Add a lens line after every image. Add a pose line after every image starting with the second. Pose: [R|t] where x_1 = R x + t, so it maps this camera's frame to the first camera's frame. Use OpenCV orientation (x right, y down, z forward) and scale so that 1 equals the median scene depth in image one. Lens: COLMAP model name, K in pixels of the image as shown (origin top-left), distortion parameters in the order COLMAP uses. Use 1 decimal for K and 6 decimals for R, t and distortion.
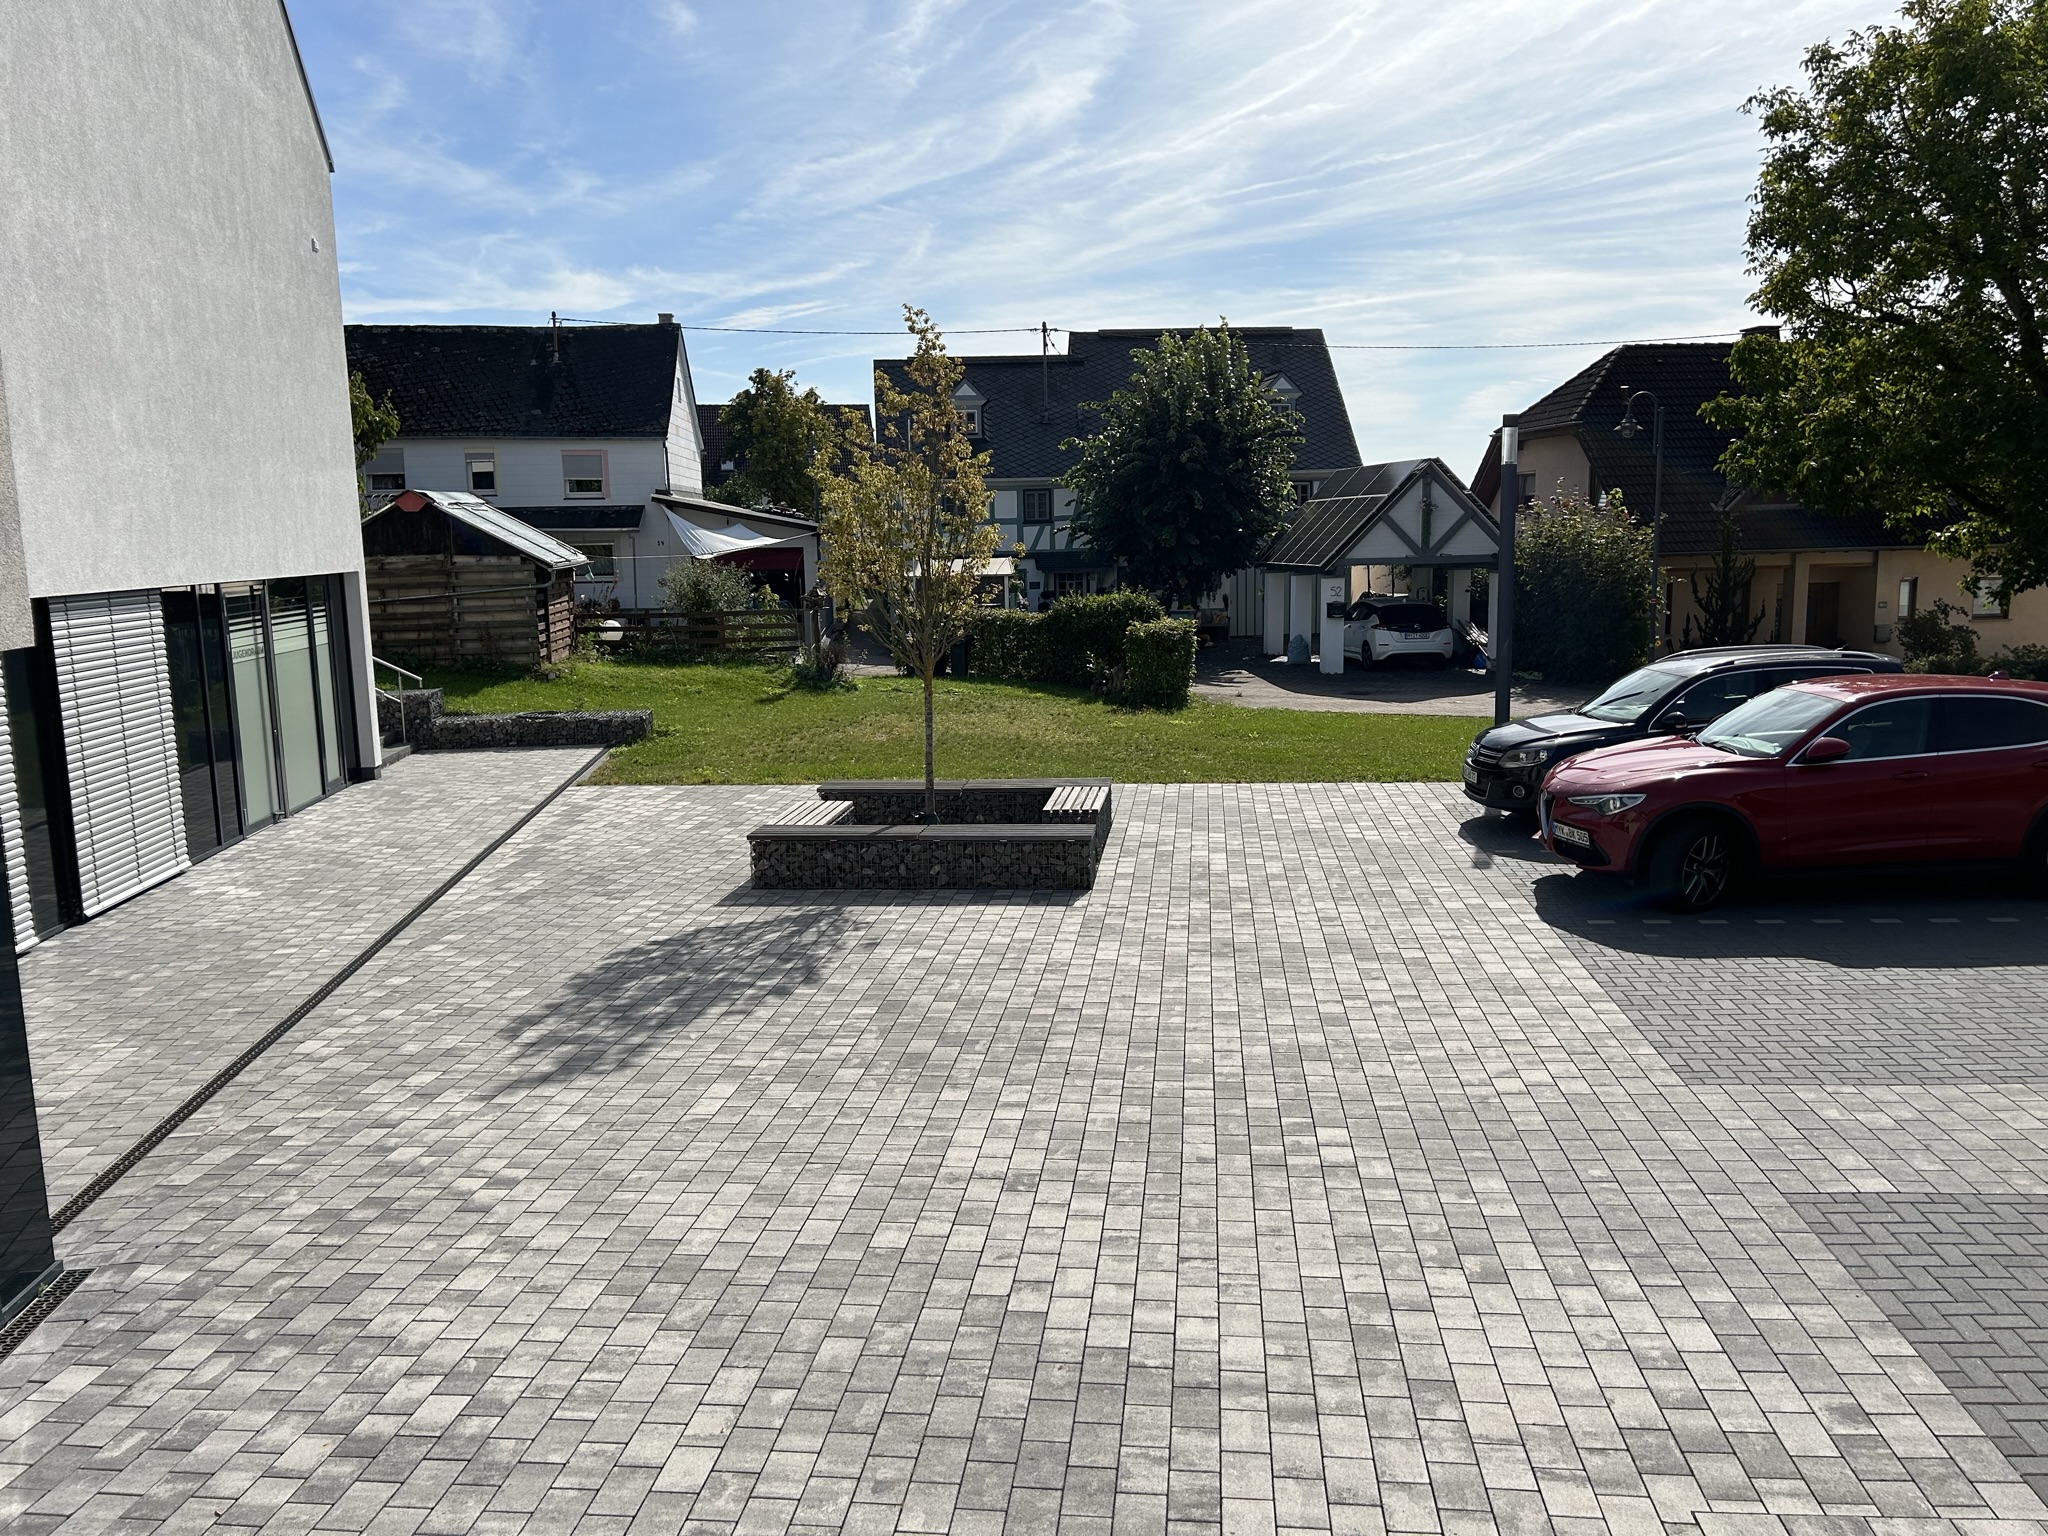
lens RADIAL K [[1536.3, 0, 1015.7], [0, 1536.3, 755.5], [0, 0, 1]] dist [0.046129, -0.048273]
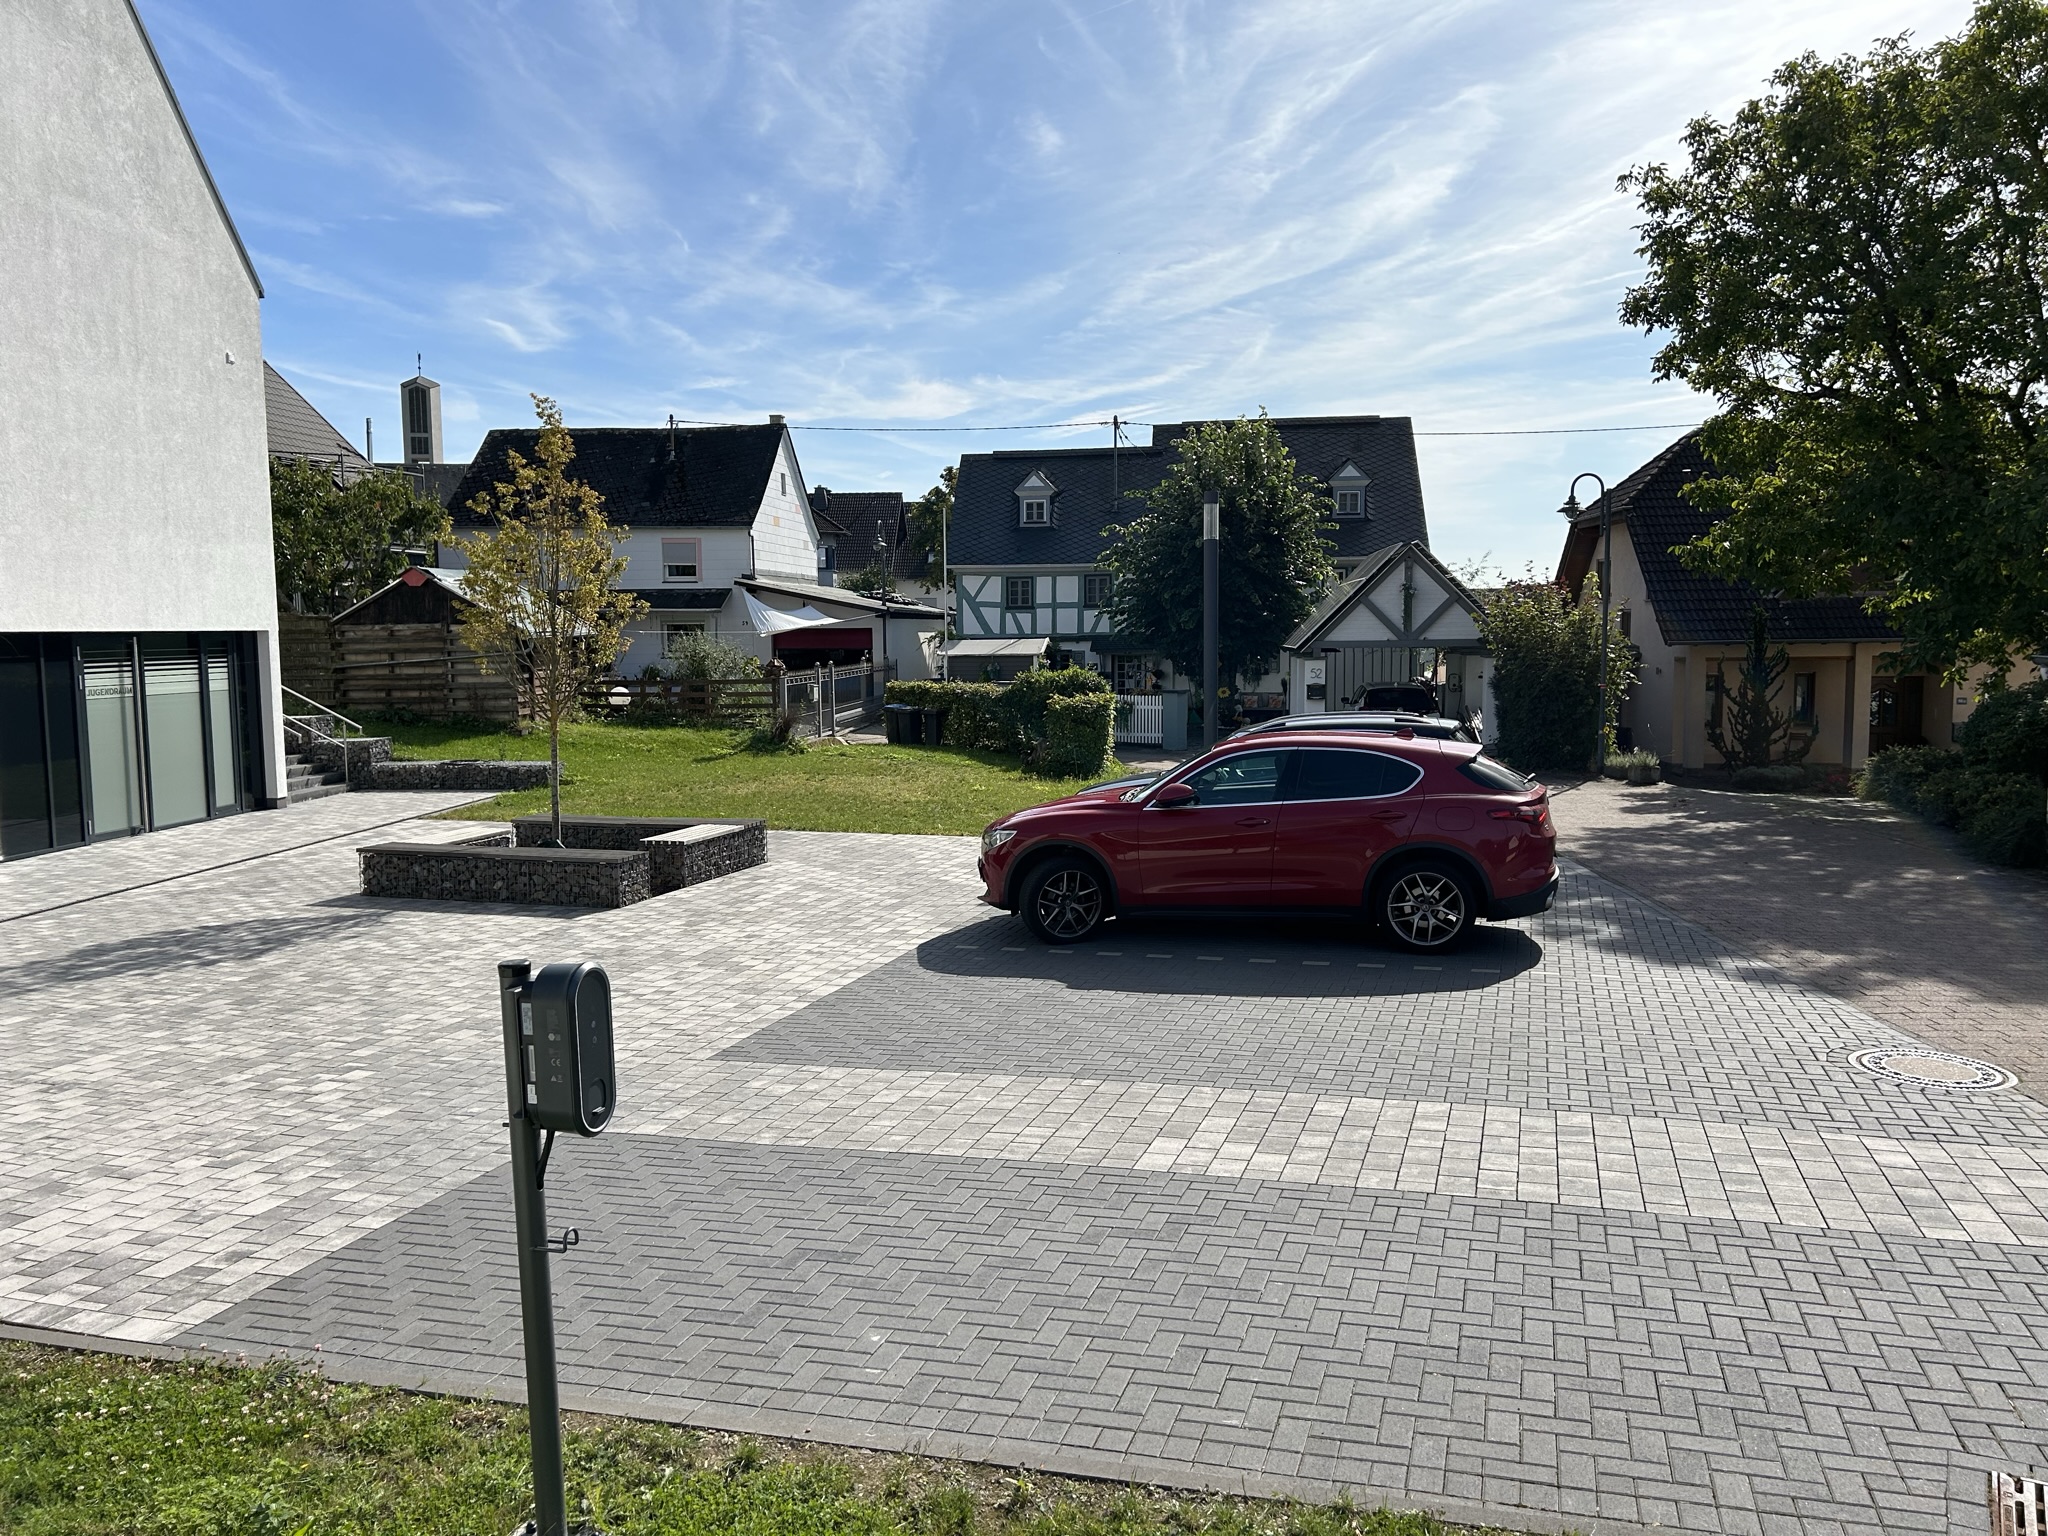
lens RADIAL K [[1536.3, 0, 1024.0], [0, 1536.3, 768.0], [0, 0, 1]] dist [0.051208, -0.051635]
pose [[0.978036, 0.029322, -0.206361, 0.288438], [-0.040310, 0.997973, -0.049241, 0.015061], [0.204499, 0.056478, 0.977236, -0.020713]]
